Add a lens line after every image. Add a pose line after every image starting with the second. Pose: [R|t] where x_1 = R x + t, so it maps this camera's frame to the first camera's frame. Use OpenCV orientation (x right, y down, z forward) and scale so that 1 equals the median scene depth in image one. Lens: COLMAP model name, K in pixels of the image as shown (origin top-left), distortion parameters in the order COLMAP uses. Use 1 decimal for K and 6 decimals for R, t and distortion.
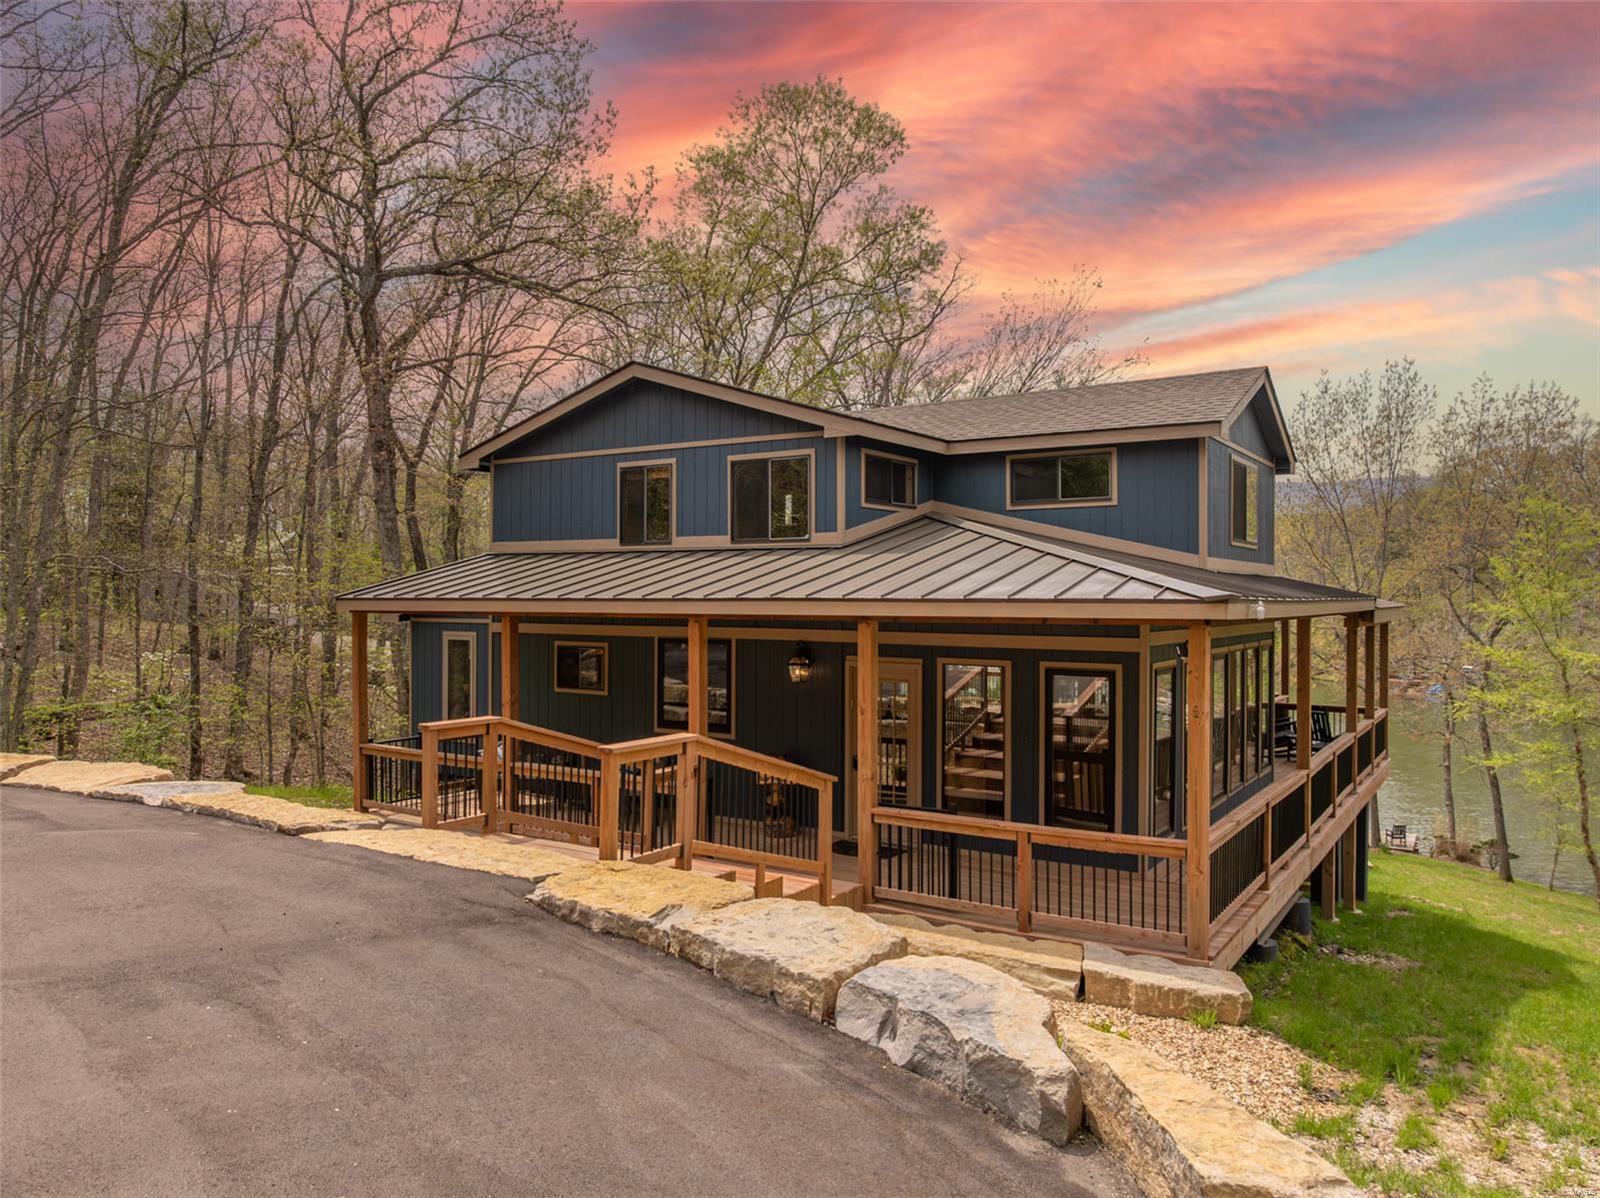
lens RADIAL K [[1139.0, 0, 800.0], [0, 1139.0, 599.0], [0, 0, 1]] dist [-0.034153, -0.028199]
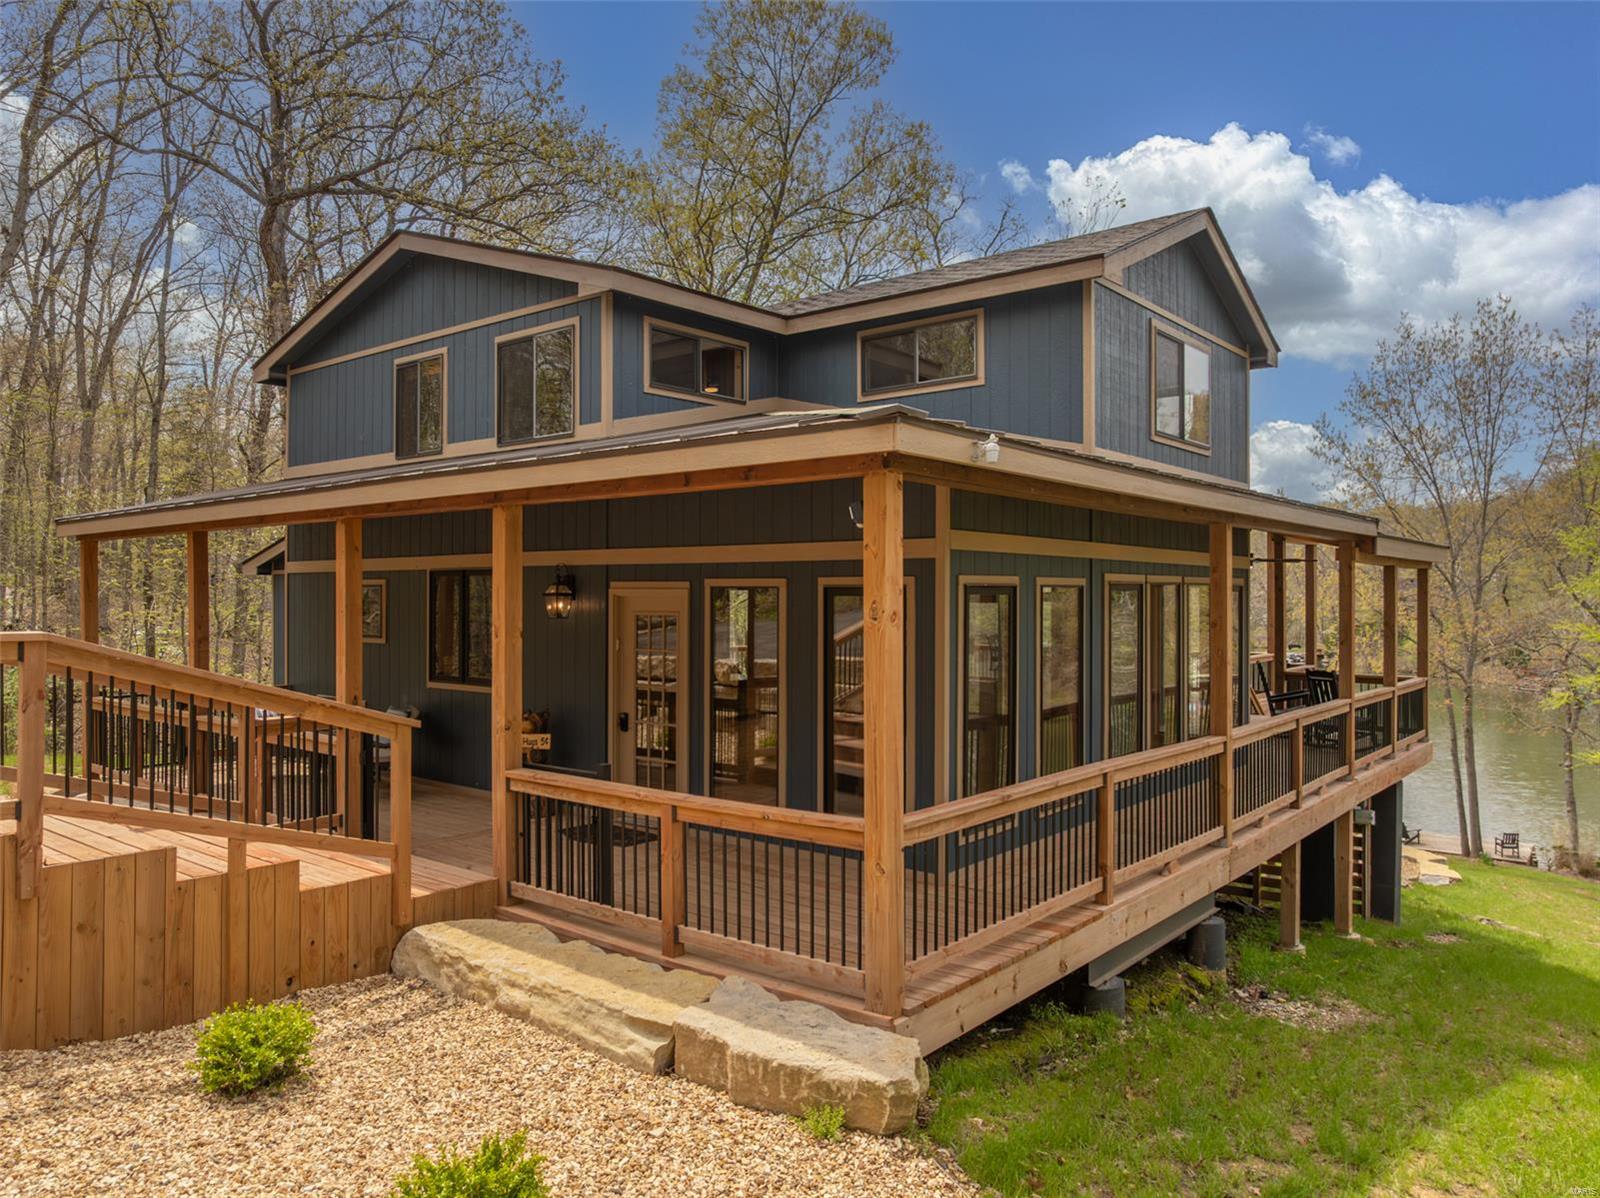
lens RADIAL K [[1139.0, 0, 800.0], [0, 1139.0, 599.0], [0, 0, 1]] dist [-0.034153, -0.028199]
pose [[0.994889, -0.000966, -0.100967, 0.253403], [0.000870, 0.999999, -0.000995, 0.064467], [0.100968, 0.000902, 0.994889, 0.260765]]
